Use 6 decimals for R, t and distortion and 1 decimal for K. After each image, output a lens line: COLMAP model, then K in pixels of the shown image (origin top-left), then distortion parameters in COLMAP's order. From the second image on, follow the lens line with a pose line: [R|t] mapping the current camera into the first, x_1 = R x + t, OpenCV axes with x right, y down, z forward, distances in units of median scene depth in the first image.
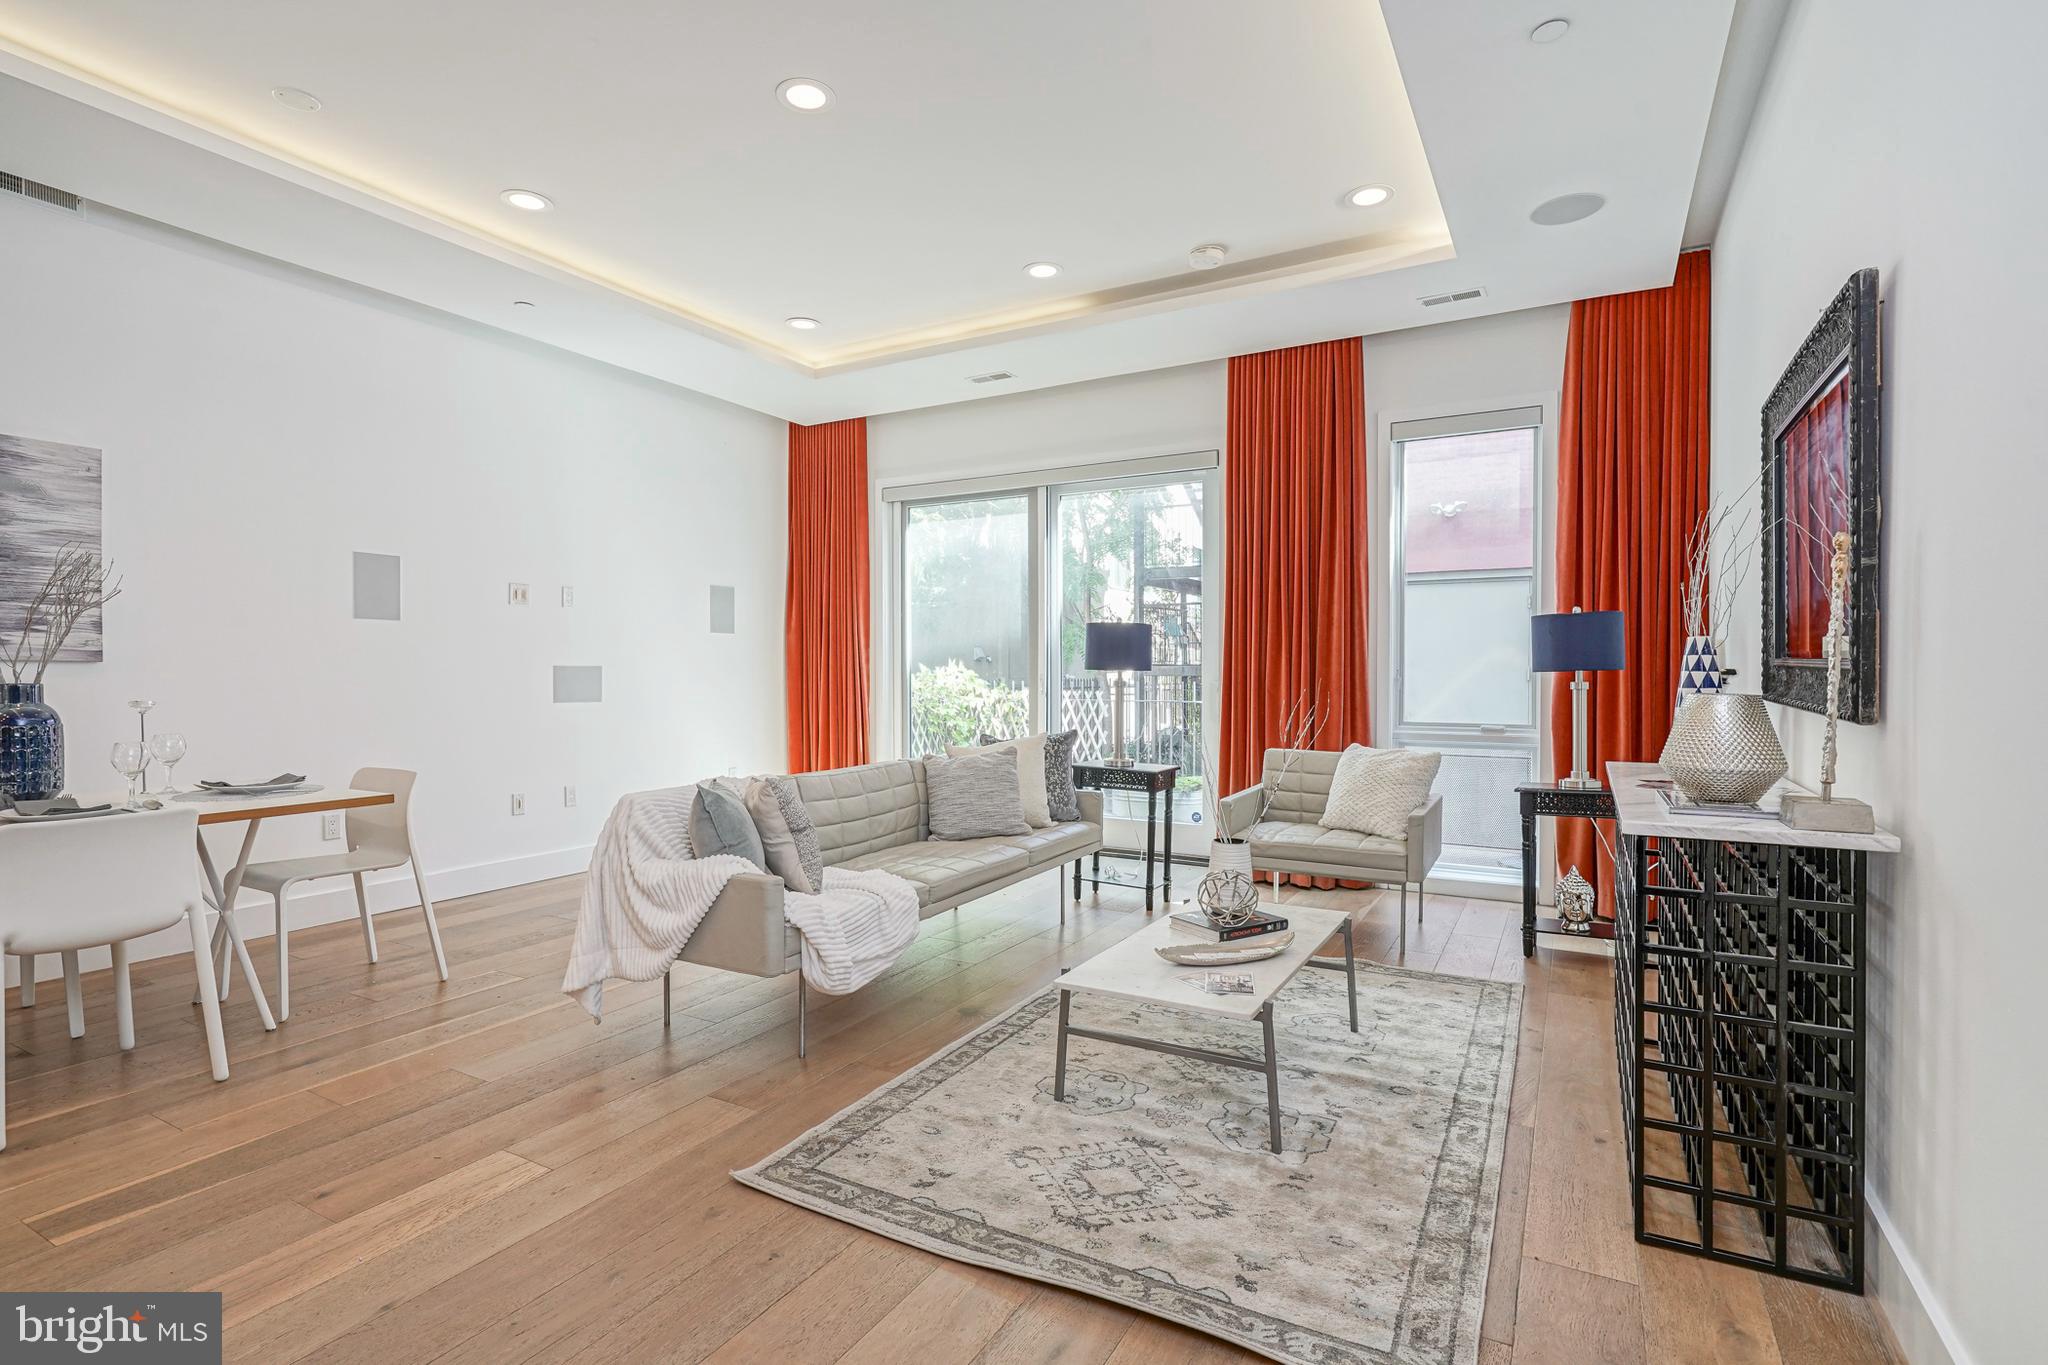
lens RADIAL K [[993.5, 0, 1024.3], [0, 993.5, 693.9], [0, 0, 1]] dist [-0.007228, 0.004767]
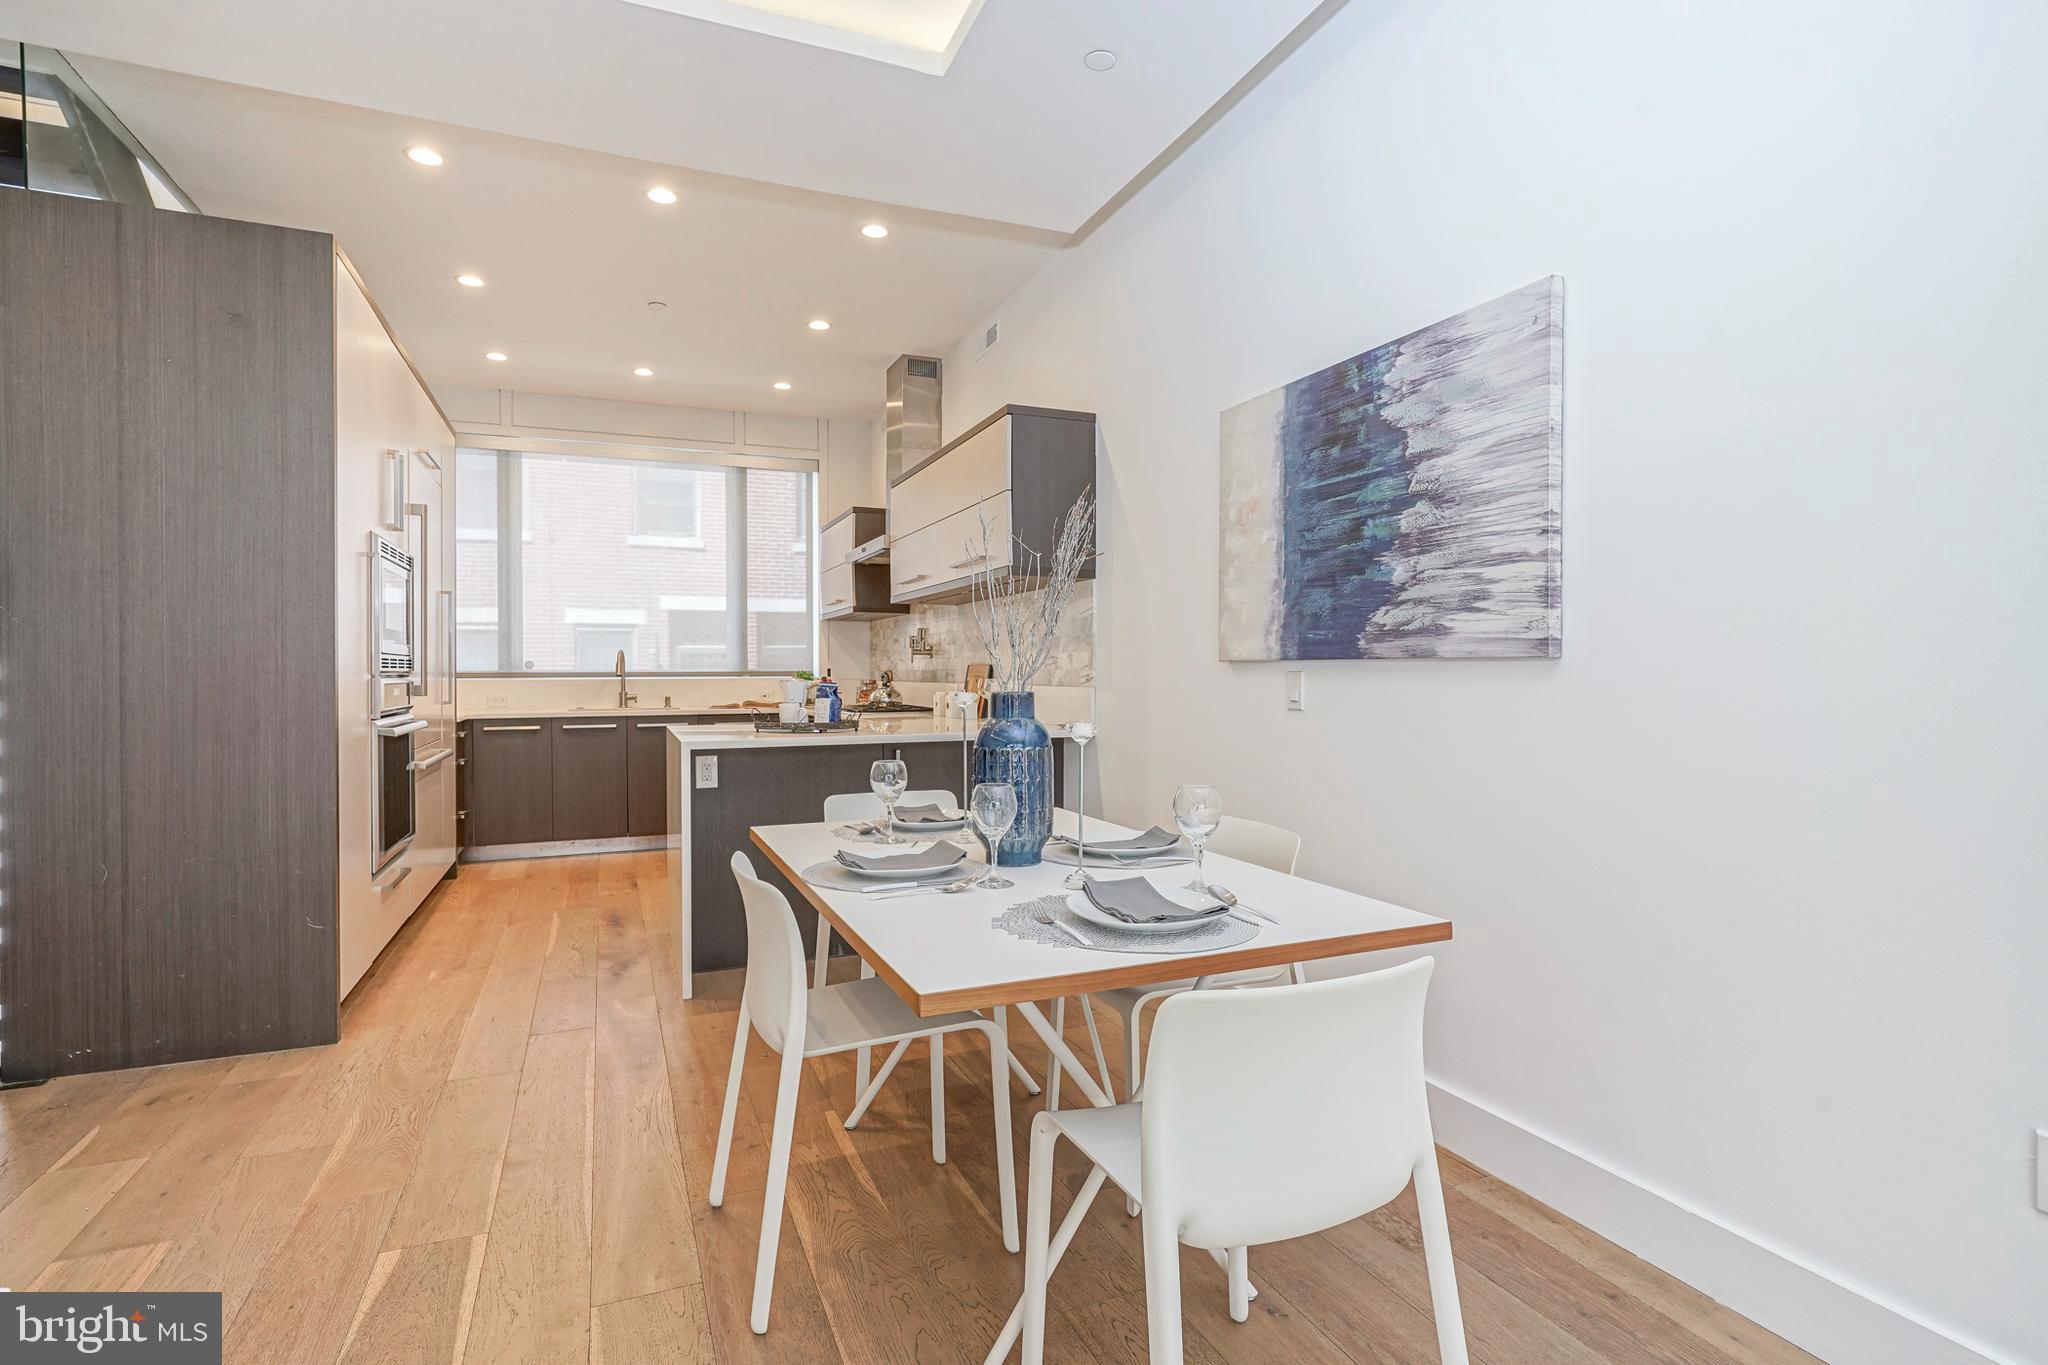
lens RADIAL K [[993.5, 0, 1026.5], [0, 993.5, 682.1], [0, 0, 1]] dist [-0.007228, 0.004767]
pose [[-0.610364, 0.010348, -0.792053, -0.308925], [-0.014518, 0.999601, 0.024247, -0.027865], [0.791988, 0.026299, -0.609970, 1.110650]]
